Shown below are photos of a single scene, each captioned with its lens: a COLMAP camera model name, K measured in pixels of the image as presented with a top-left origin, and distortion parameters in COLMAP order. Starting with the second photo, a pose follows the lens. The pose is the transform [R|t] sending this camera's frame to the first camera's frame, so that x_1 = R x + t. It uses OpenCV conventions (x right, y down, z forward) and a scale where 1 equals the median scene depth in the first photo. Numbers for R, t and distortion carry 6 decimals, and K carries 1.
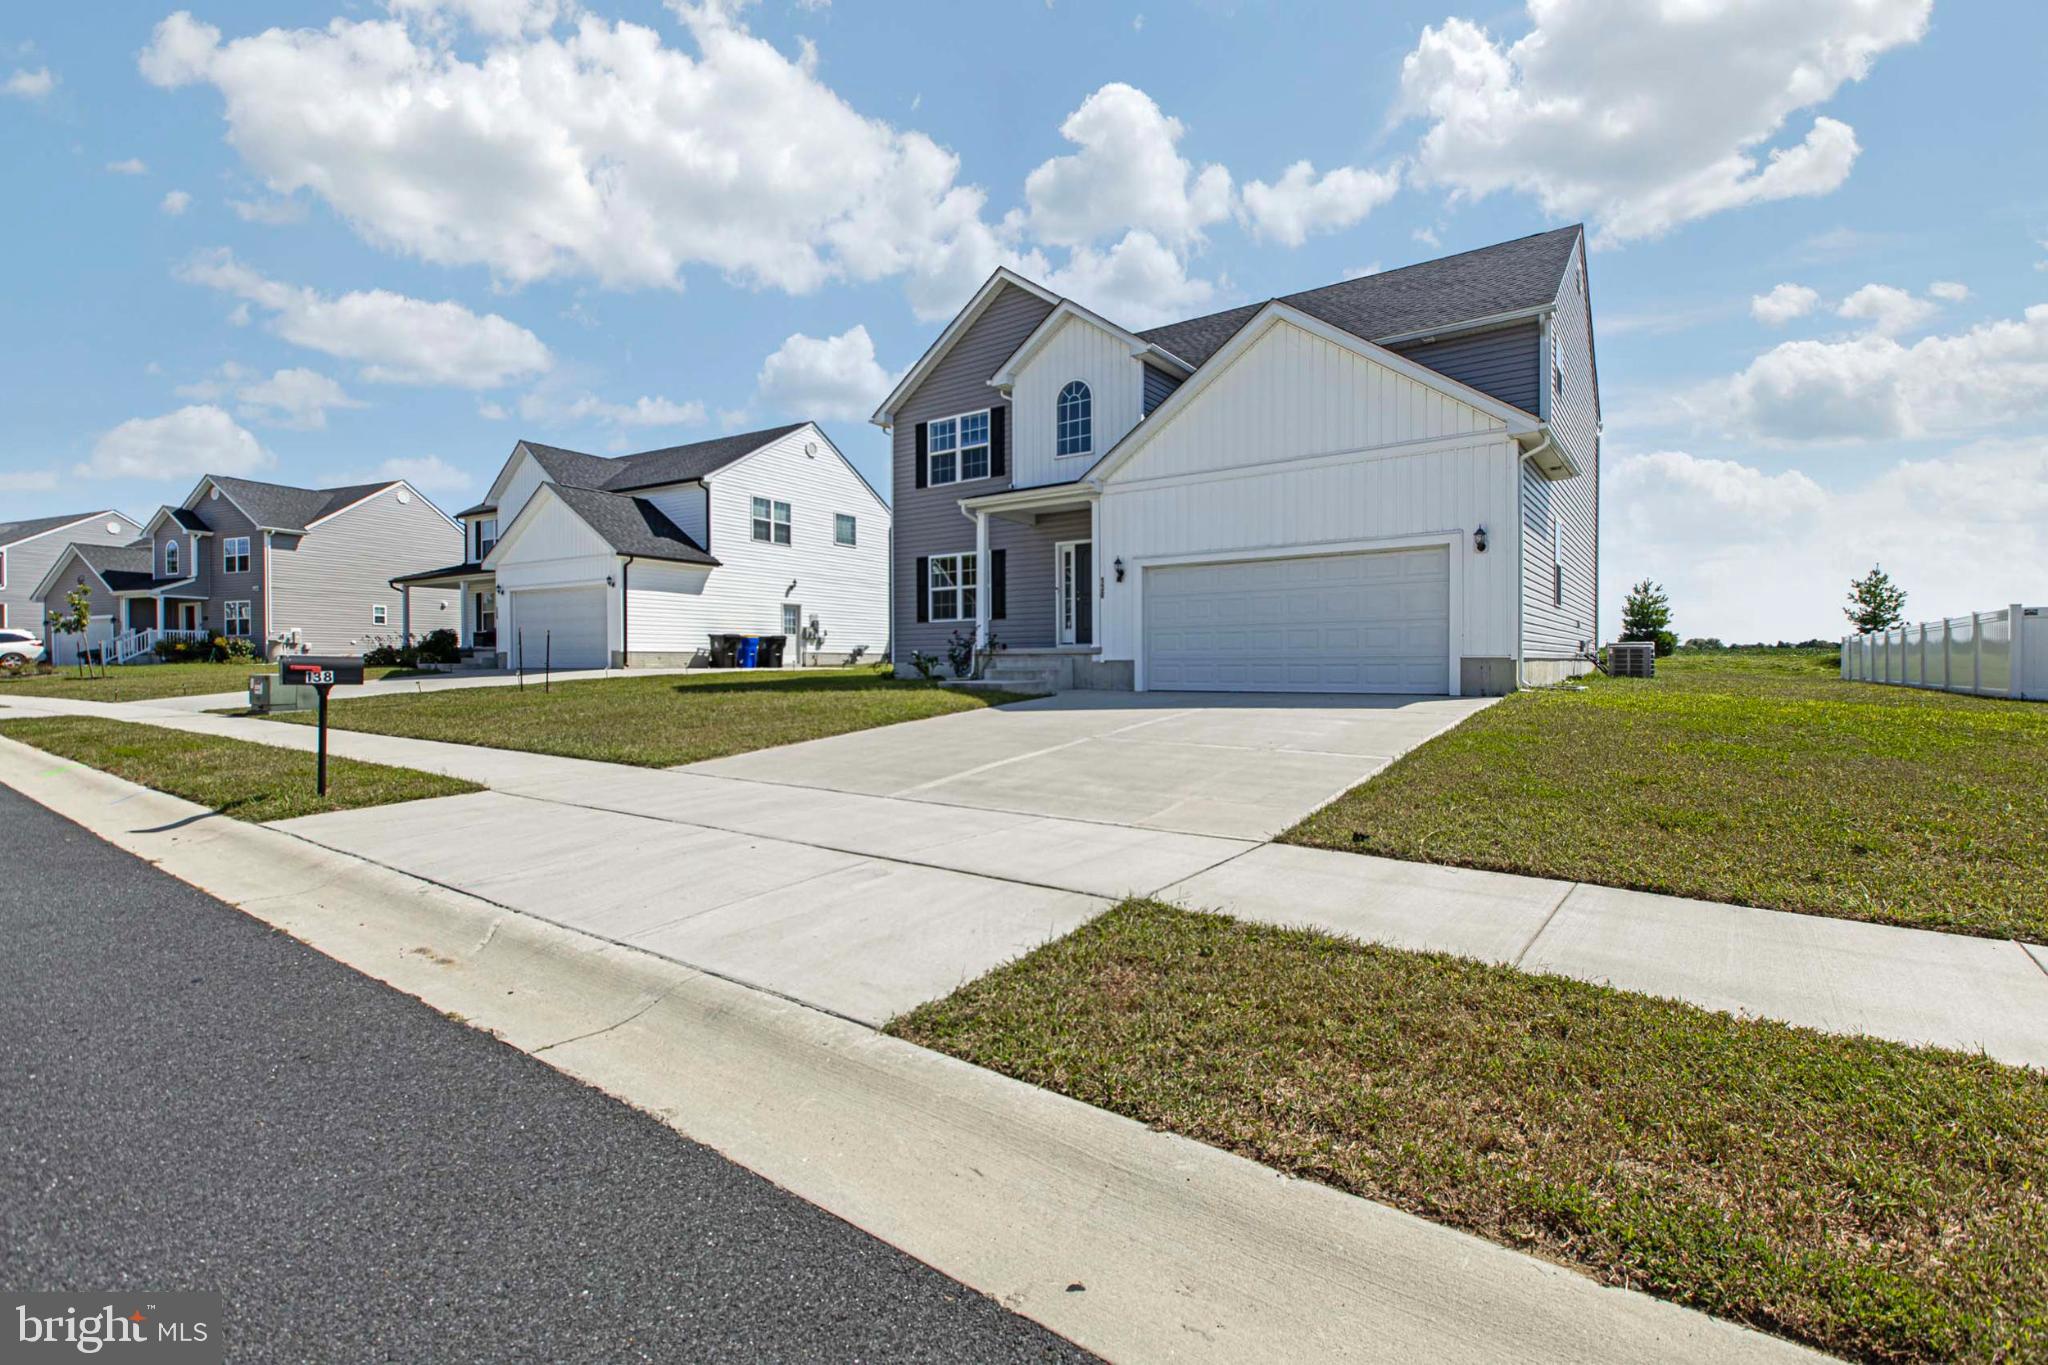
lens RADIAL K [[932.2, 0, 1005.9], [0, 932.2, 680.2], [0, 0, 1]] dist [0.001385, 0.001148]
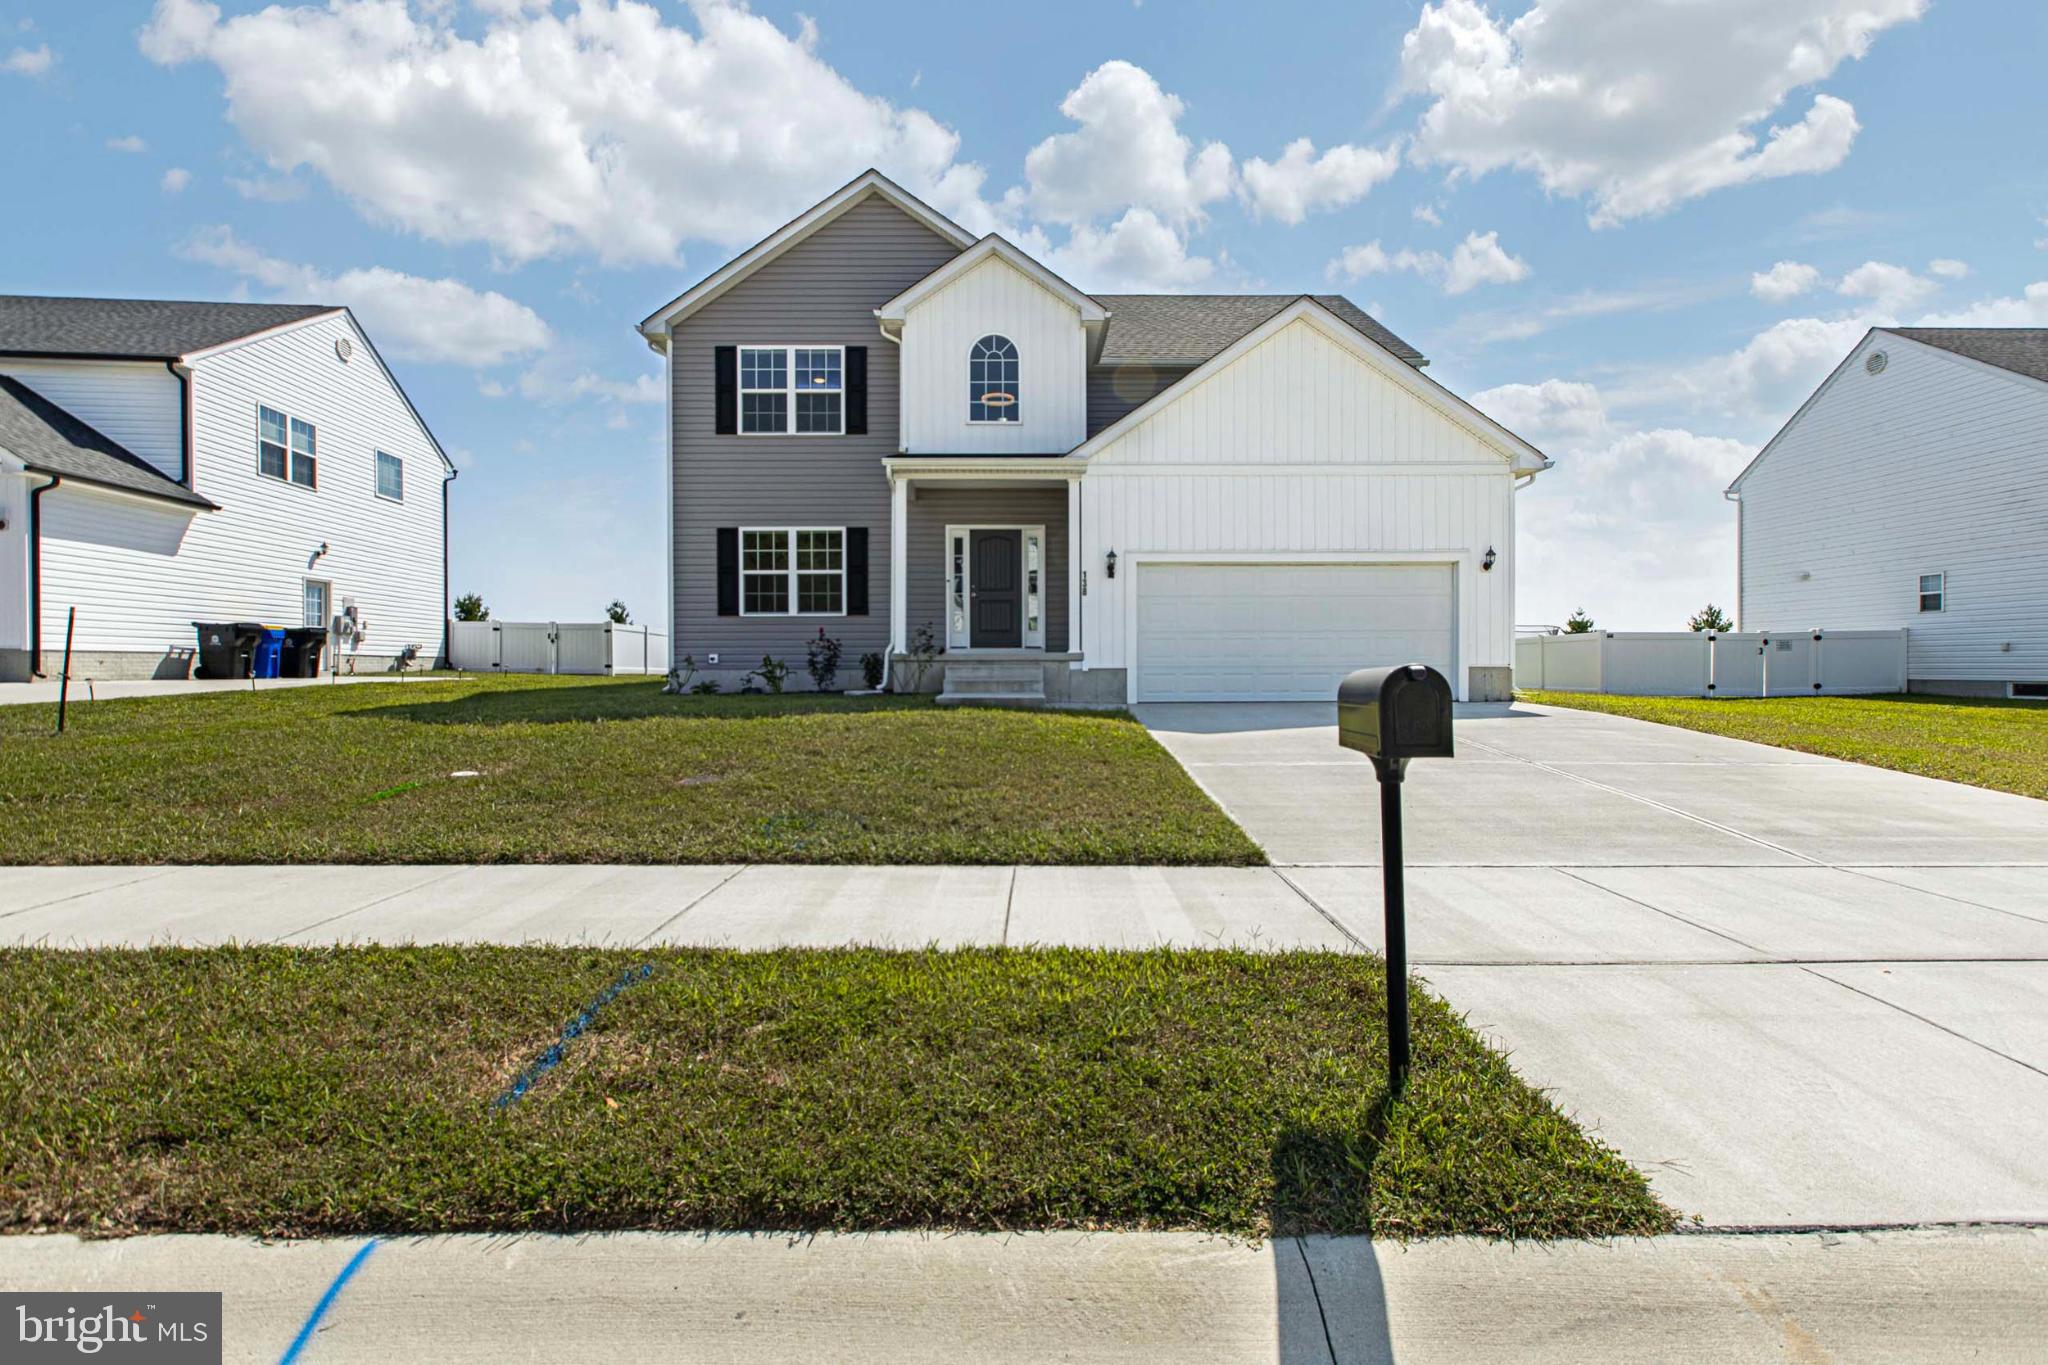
lens RADIAL K [[932.2, 0, 1029.3], [0, 932.2, 678.5], [0, 0, 1]] dist [0.001385, 0.001148]
pose [[0.792104, -0.006844, 0.610348, -0.352215], [0.011240, 0.999931, -0.003374, -0.007362], [-0.610283, 0.009532, 0.792126, 0.270135]]
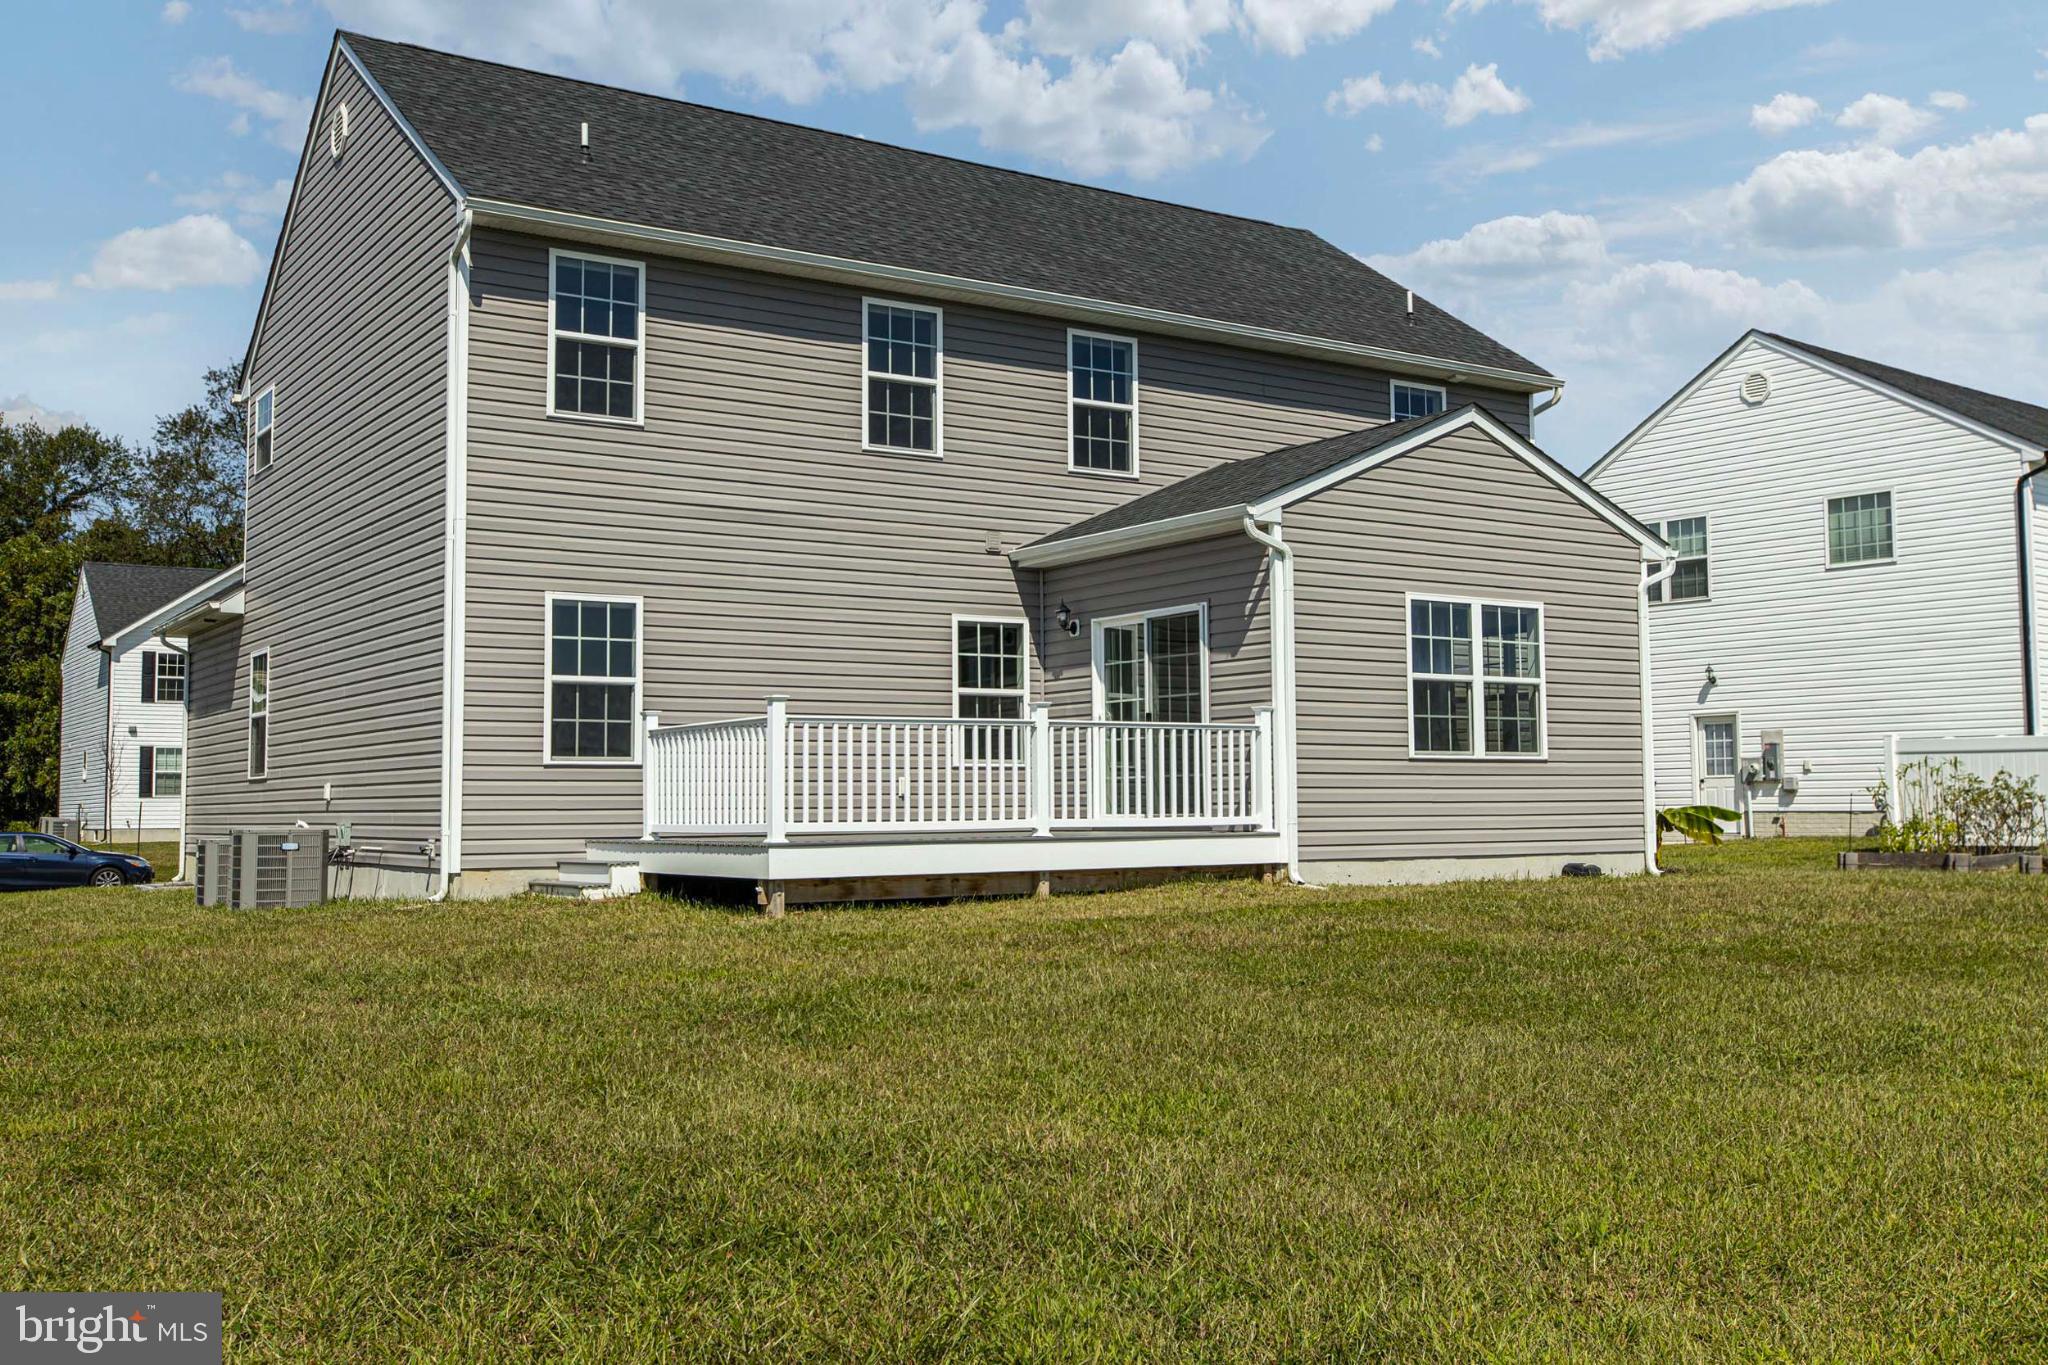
lens RADIAL K [[1935.2, 0, 1021.7], [0, 1935.2, 681.6], [0, 0, 1]] dist [0.011013, 0.000000]
pose [[-0.324079, -0.060850, -0.944071, 1.297745], [-0.005210, 0.998029, -0.062539, -0.049782], [0.946016, -0.015349, -0.323757, 1.480216]]
